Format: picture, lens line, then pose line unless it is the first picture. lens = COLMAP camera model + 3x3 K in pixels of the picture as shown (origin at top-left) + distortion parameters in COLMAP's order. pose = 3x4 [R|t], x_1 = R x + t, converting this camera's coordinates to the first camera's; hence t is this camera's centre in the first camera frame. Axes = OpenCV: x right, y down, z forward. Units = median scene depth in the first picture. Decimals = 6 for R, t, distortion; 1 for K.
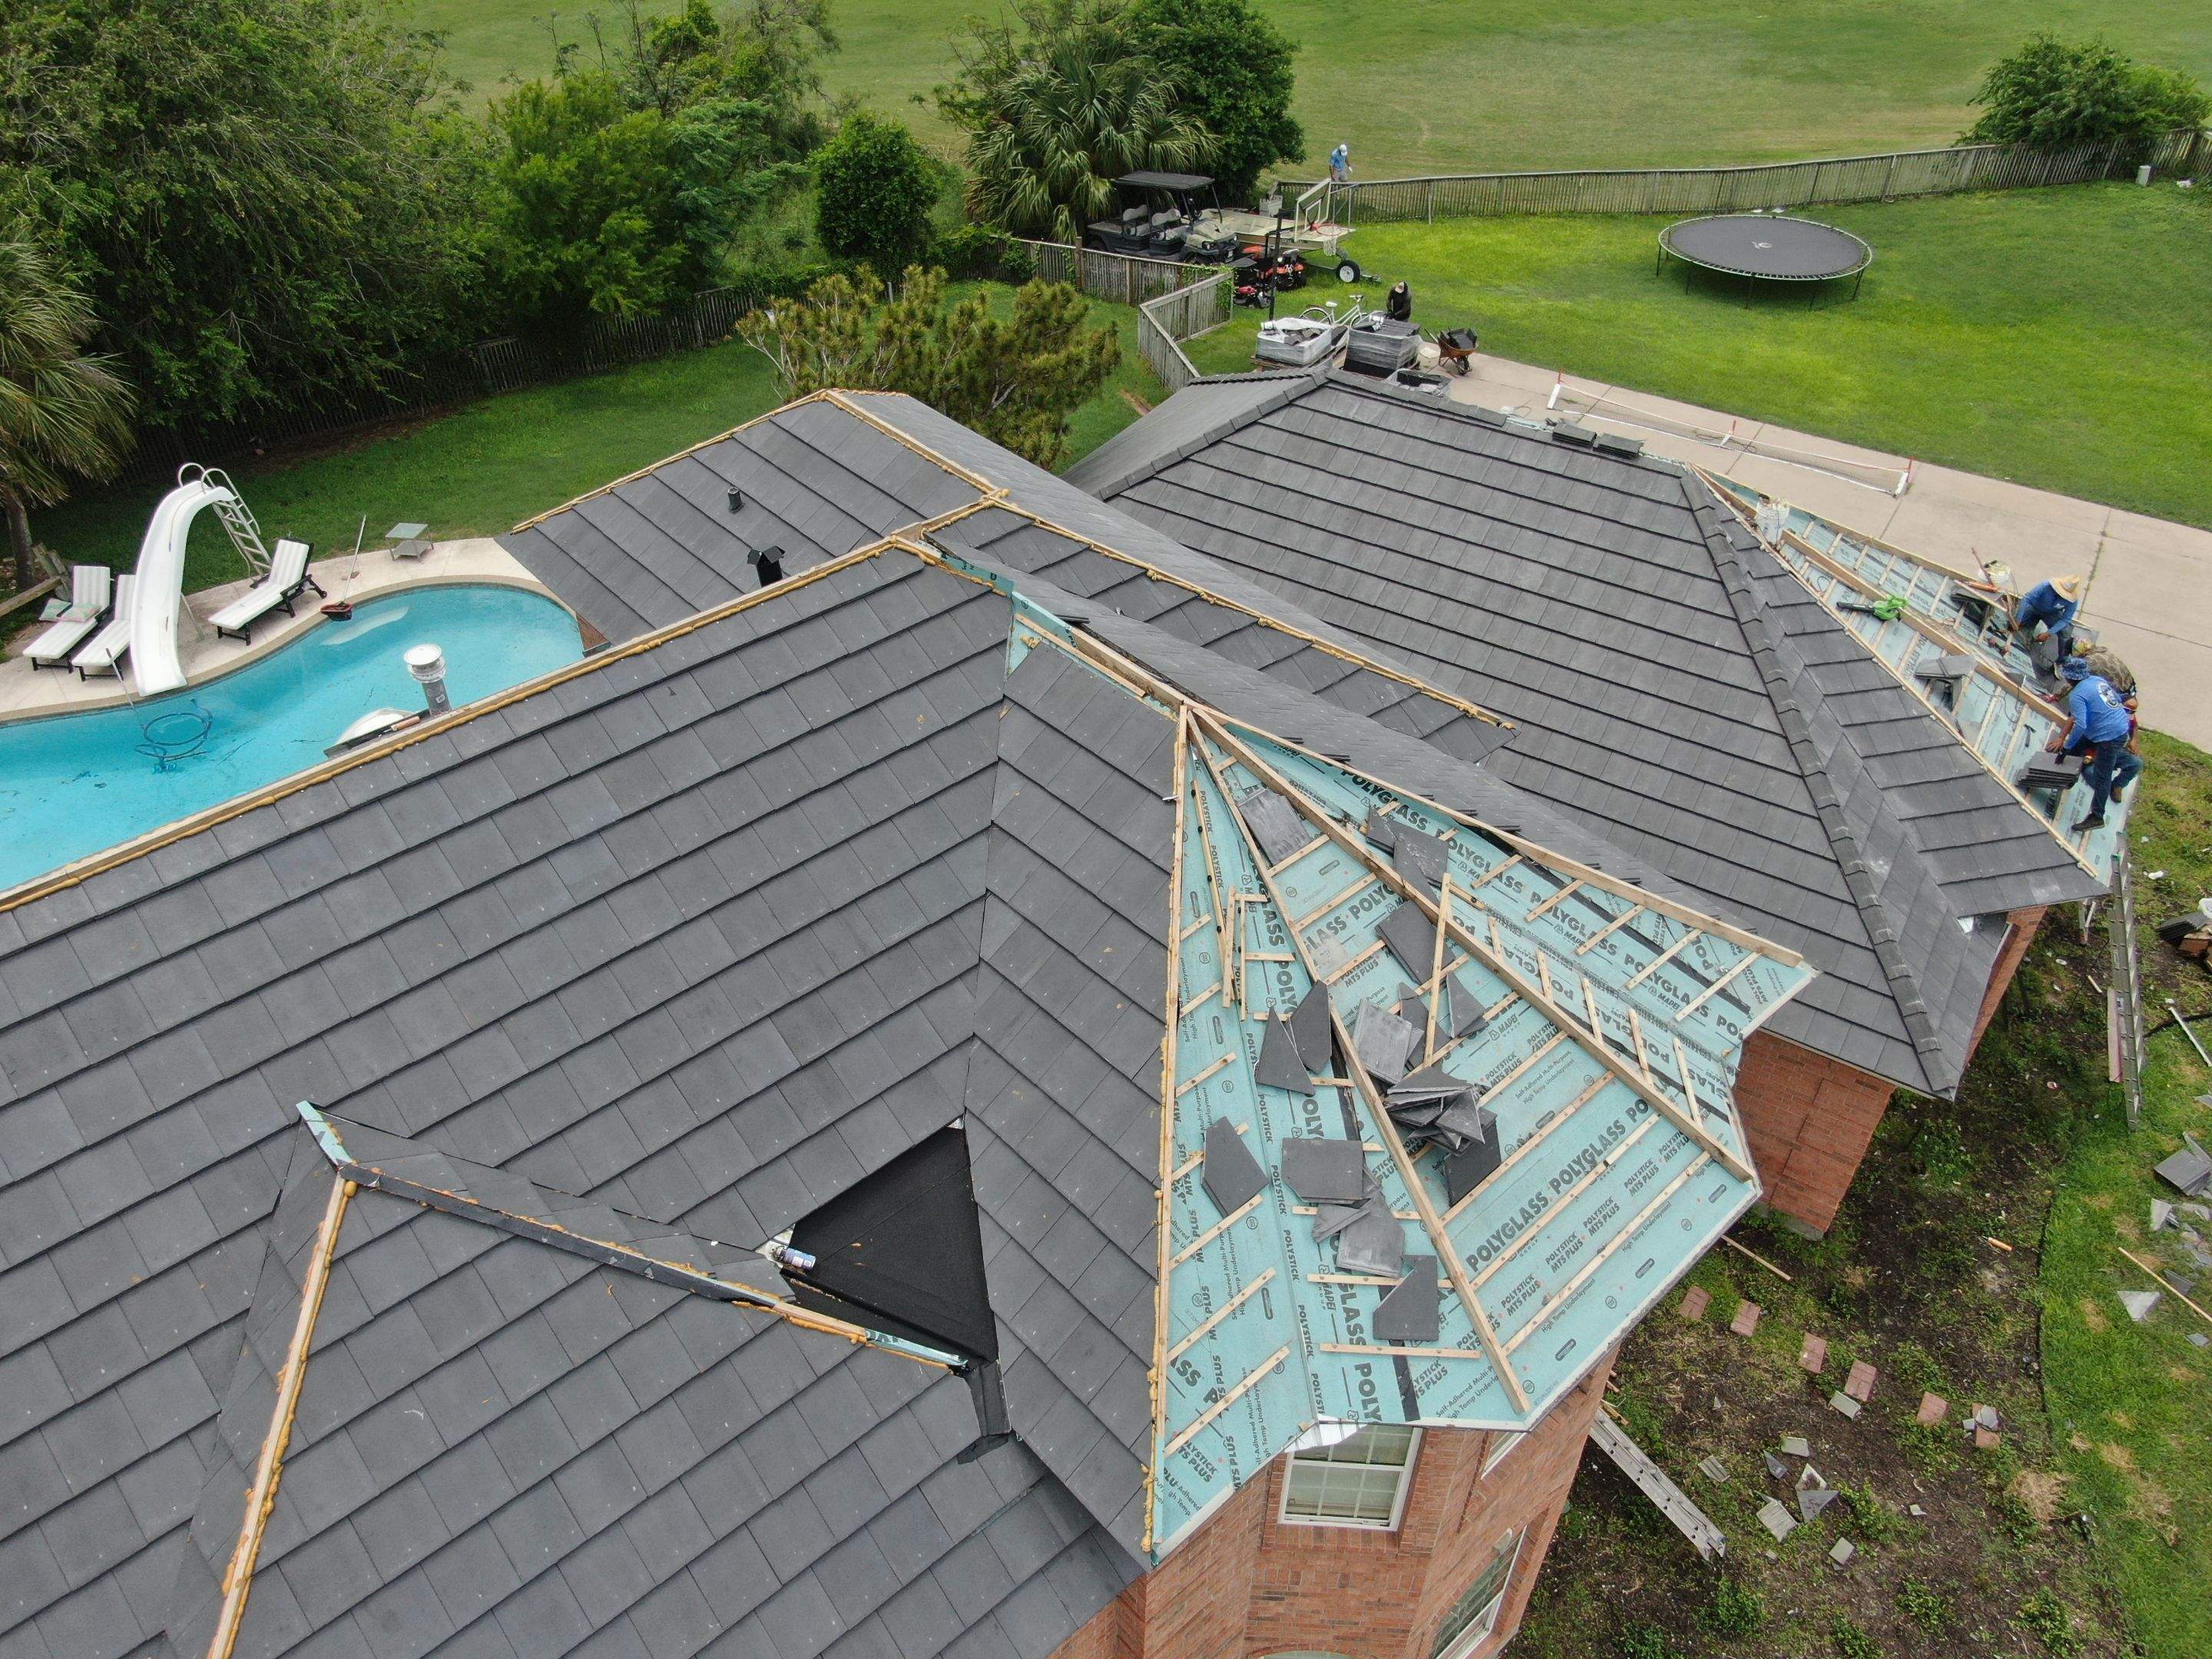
lens RADIAL K [[1590.7, 0, 1107.2], [0, 1590.7, 832.4], [0, 0, 1]] dist [-0.017240, 0.011084]
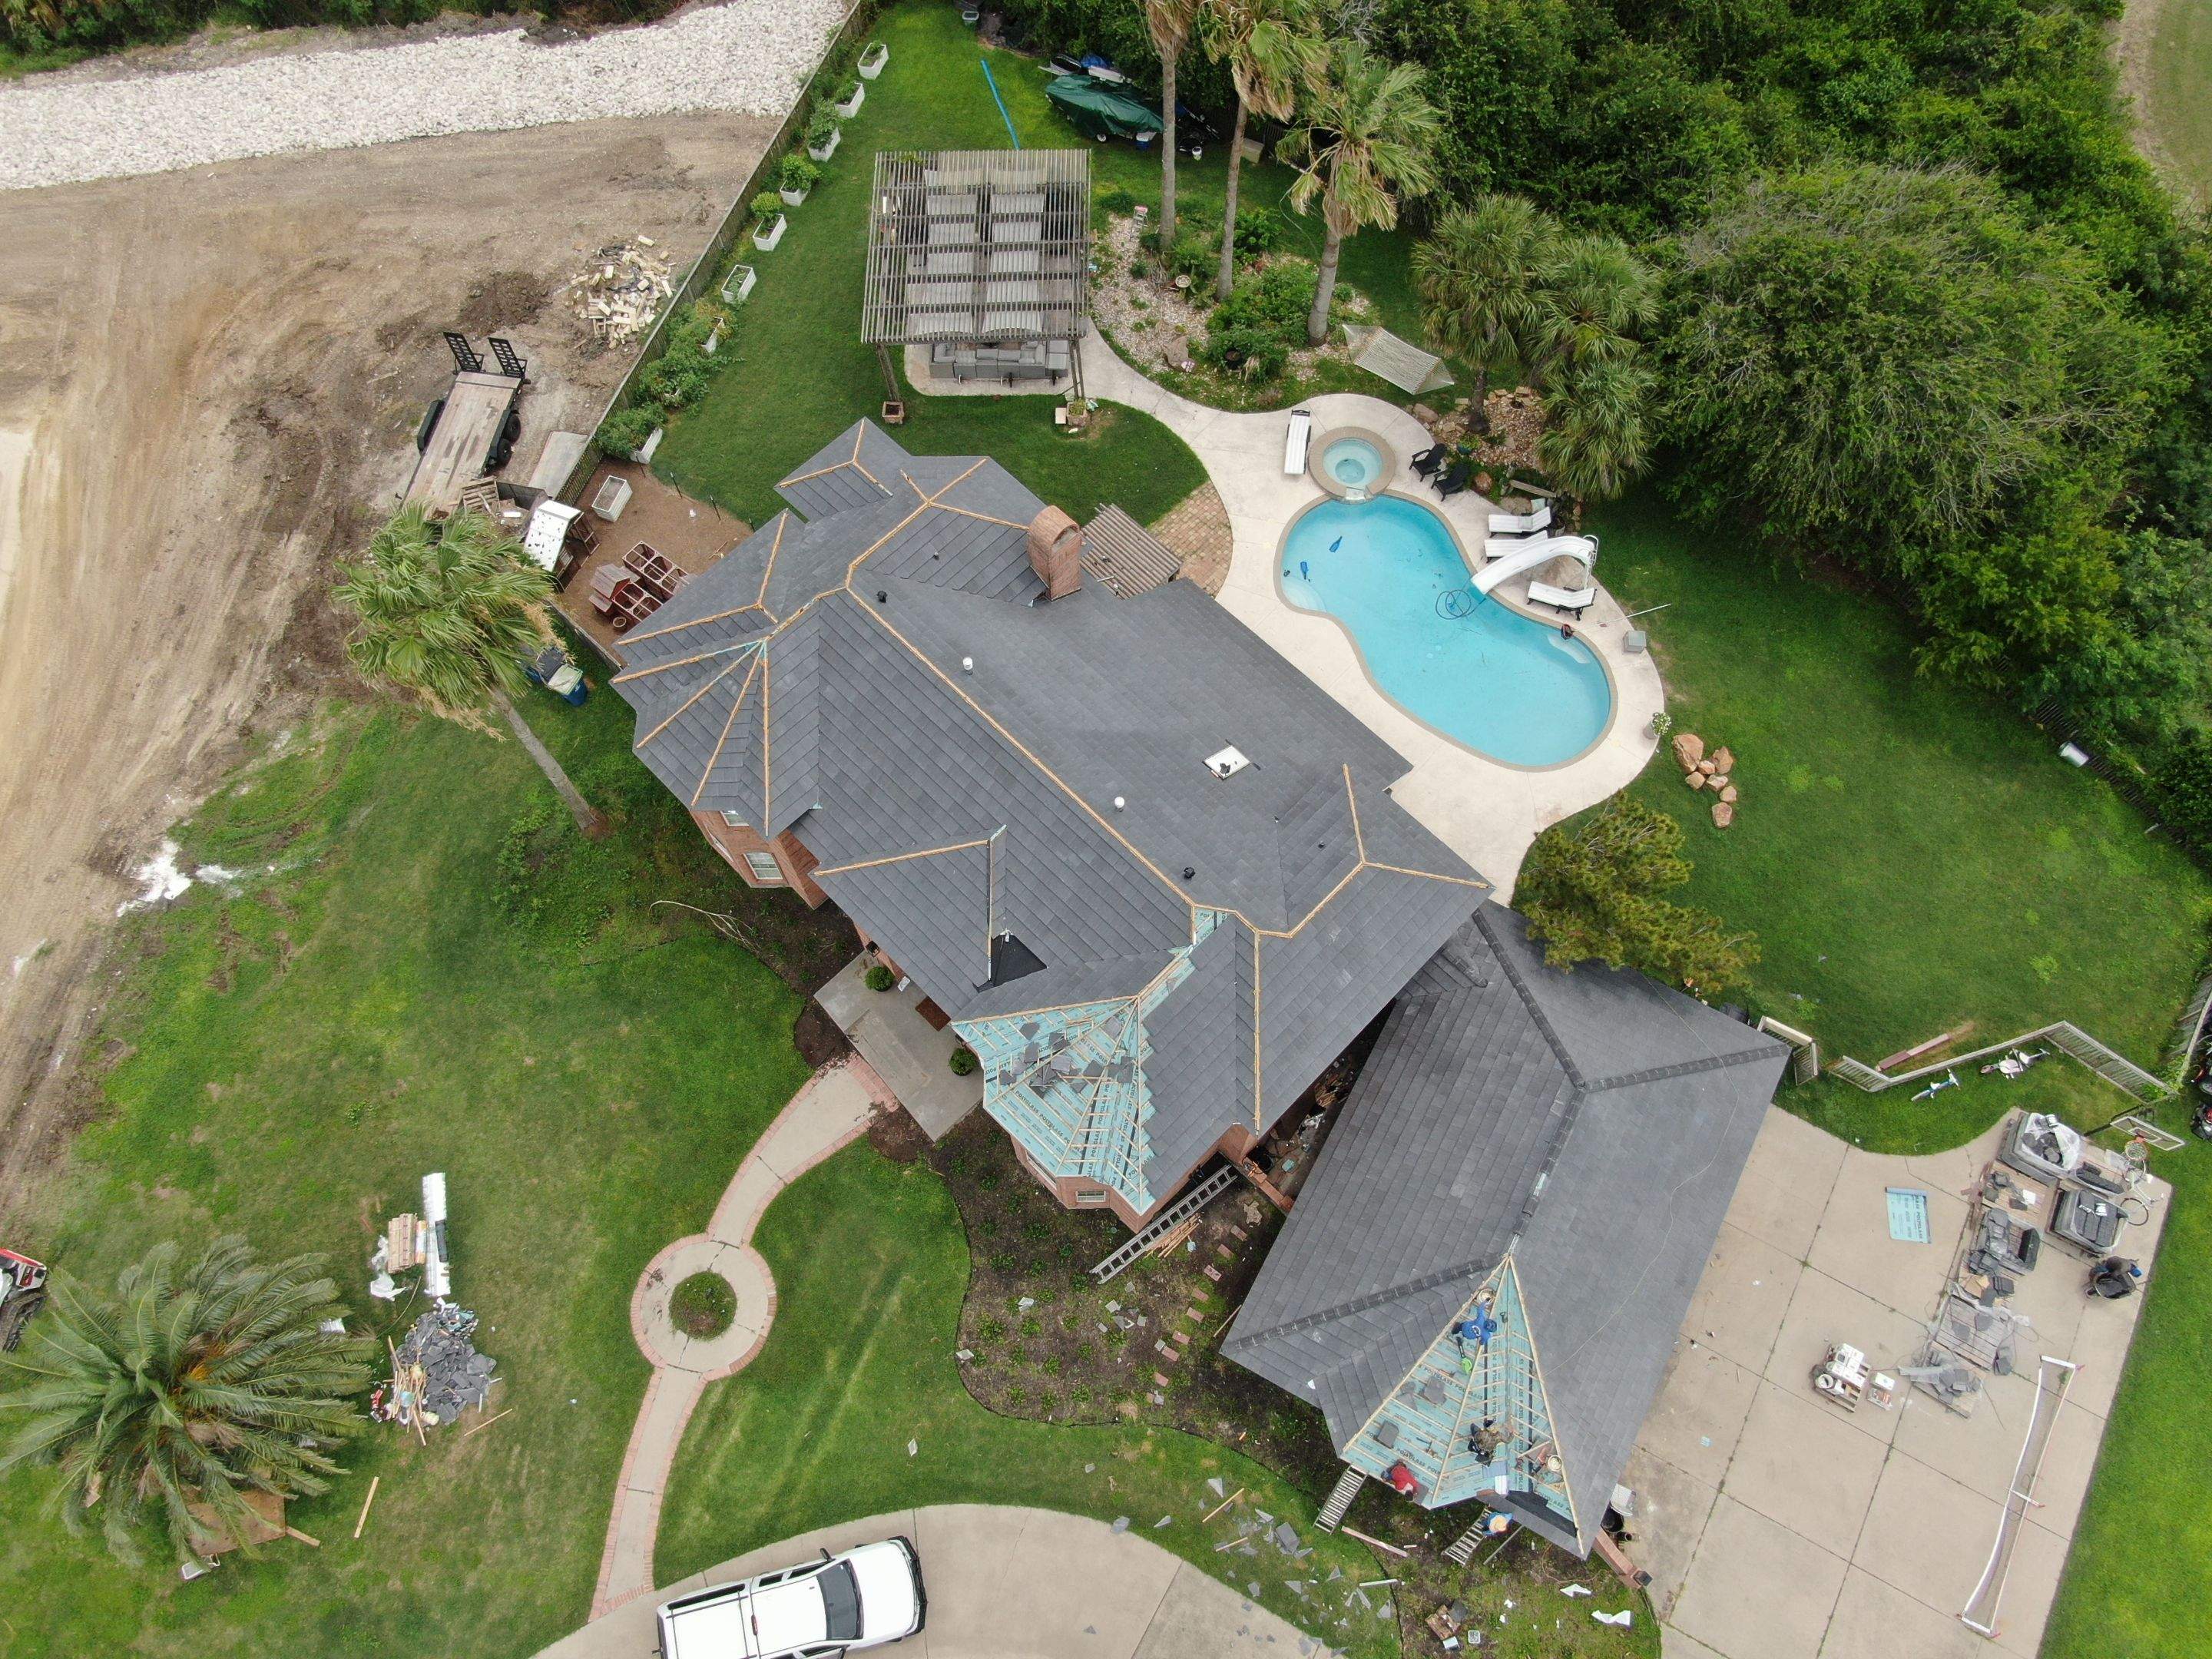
lens RADIAL K [[1590.7, 0, 1107.2], [0, 1590.7, 832.4], [0, 0, 1]] dist [-0.017240, 0.011084]
pose [[0.070135, 0.917772, -0.390866, 1.027032], [-0.638156, 0.342440, 0.689559, -2.448987], [0.766706, 0.201071, 0.609699, -1.223122]]
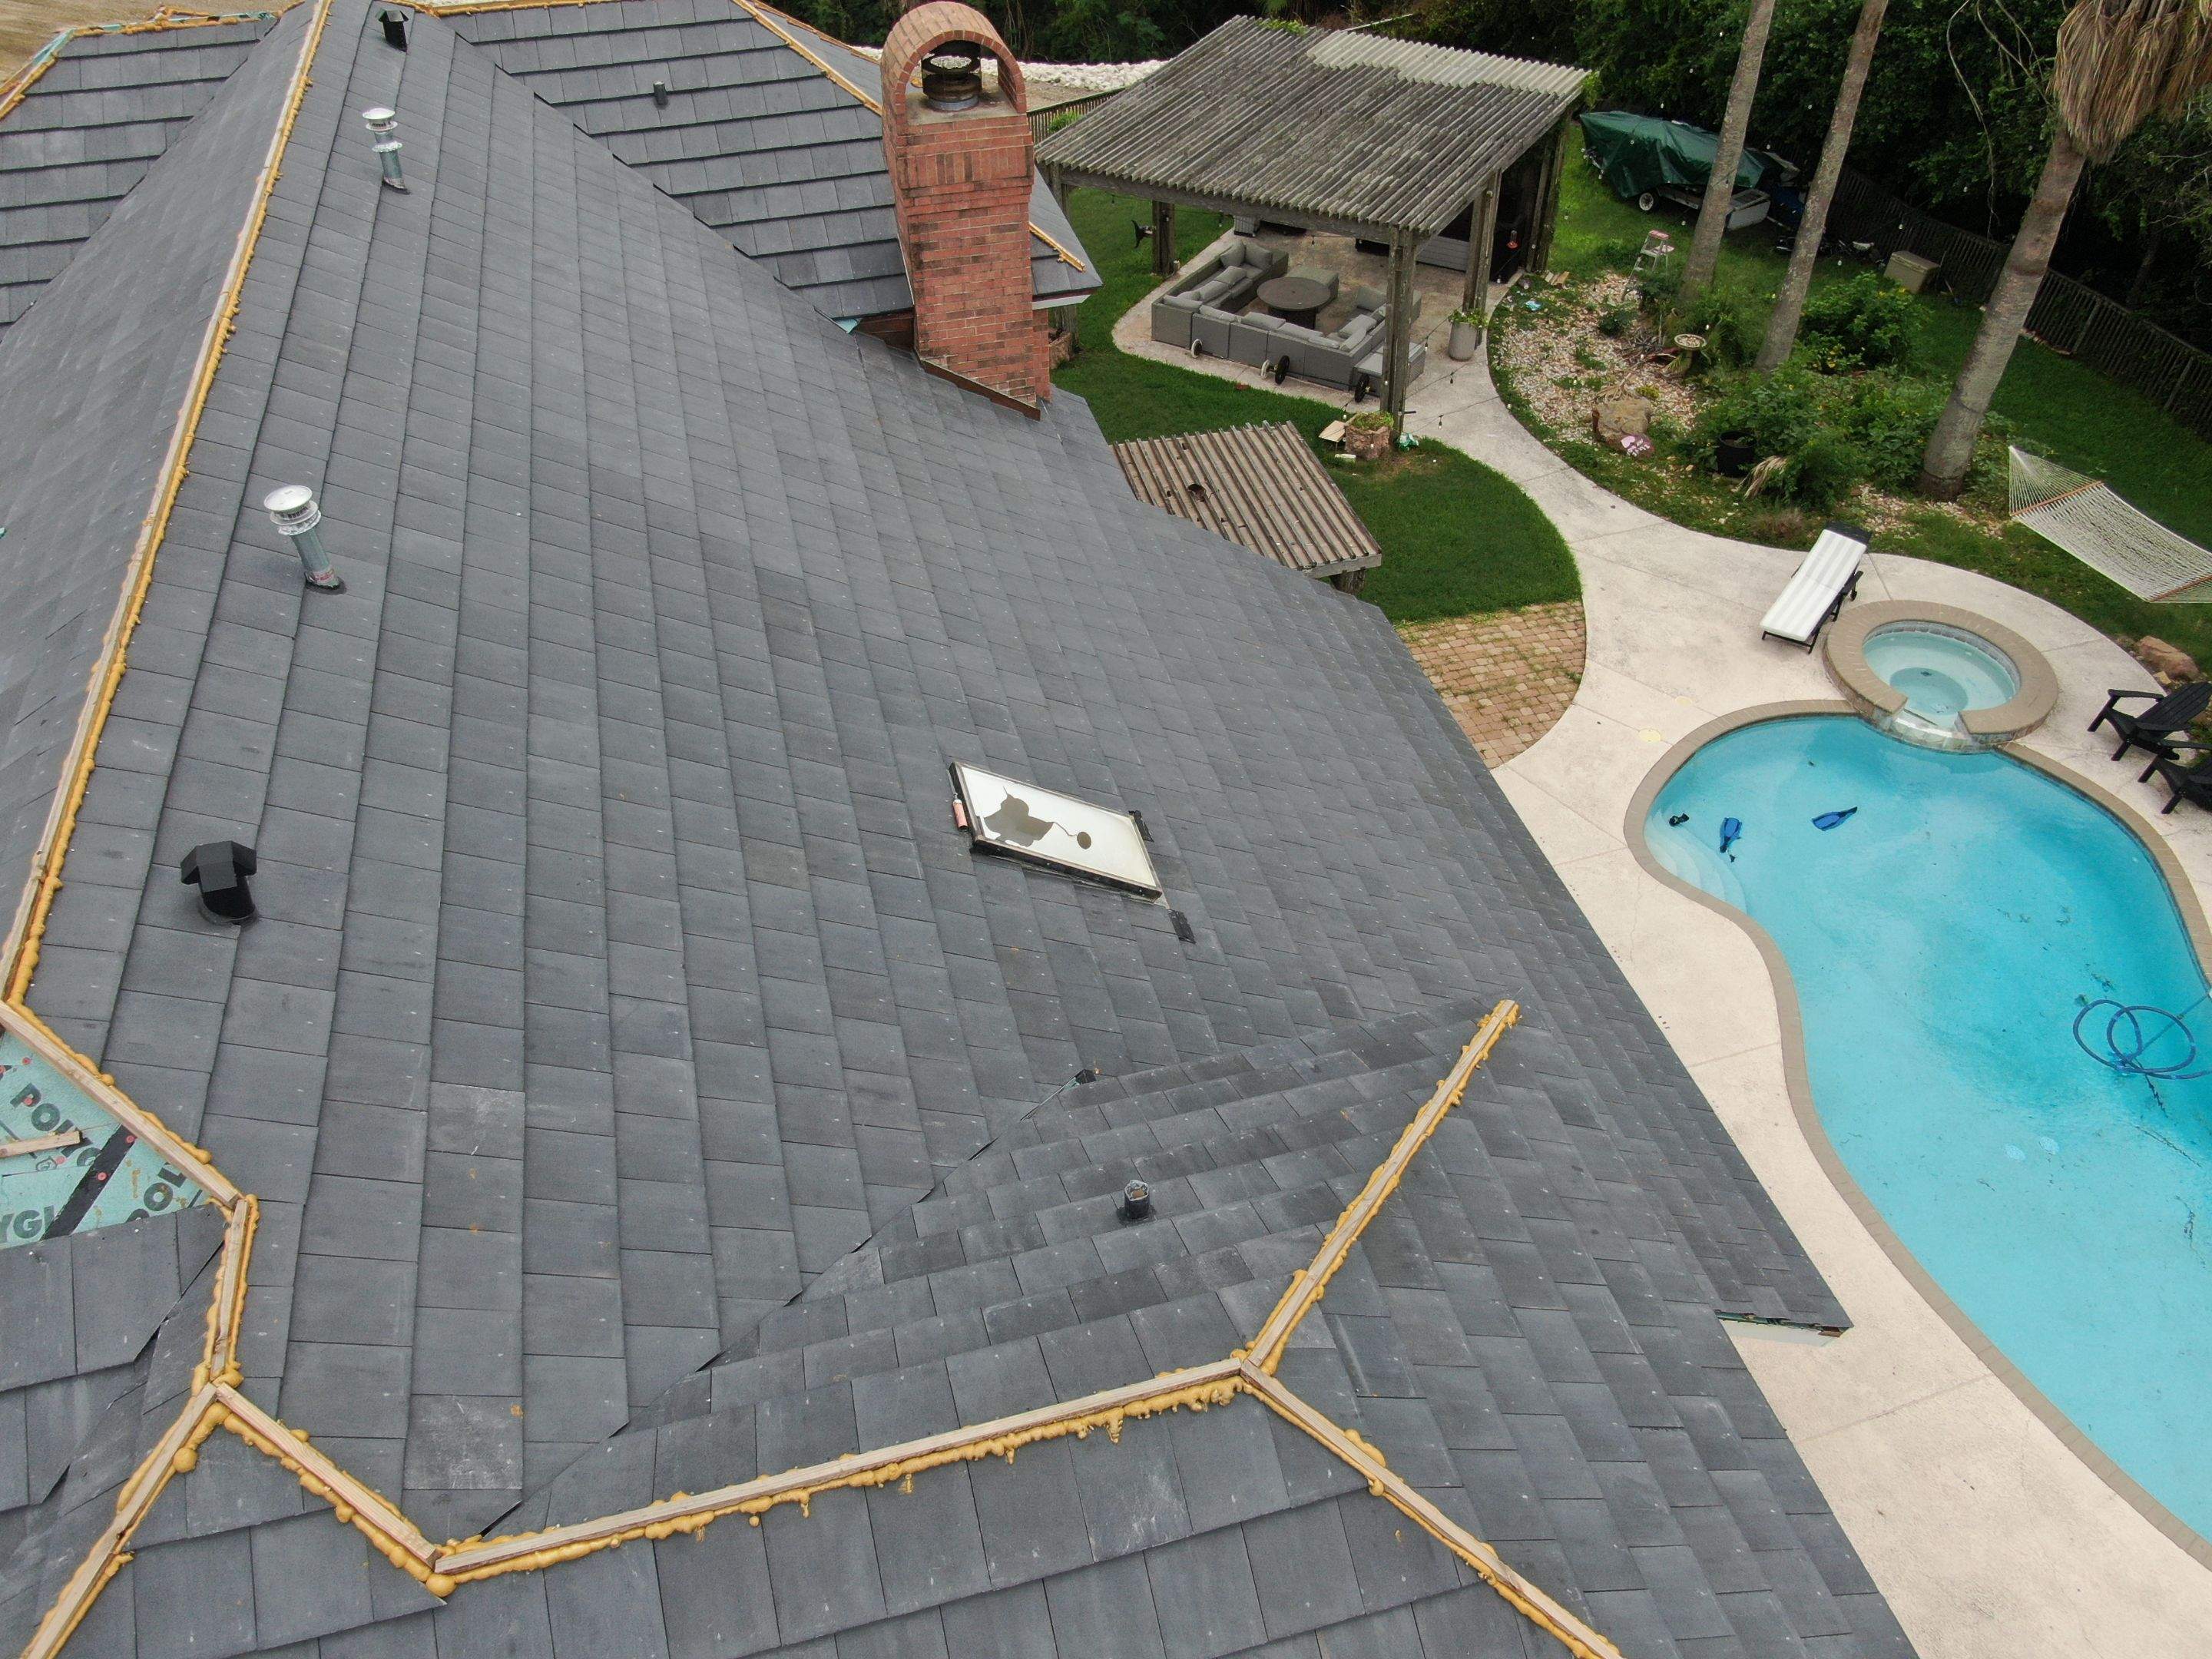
lens RADIAL K [[1590.7, 0, 1107.2], [0, 1590.7, 832.4], [0, 0, 1]] dist [-0.017240, 0.011084]
pose [[-0.446190, 0.617594, -0.647682, -0.005158], [-0.570464, 0.361353, 0.737560, -0.768926], [0.689554, 0.698571, 0.191083, 1.115579]]
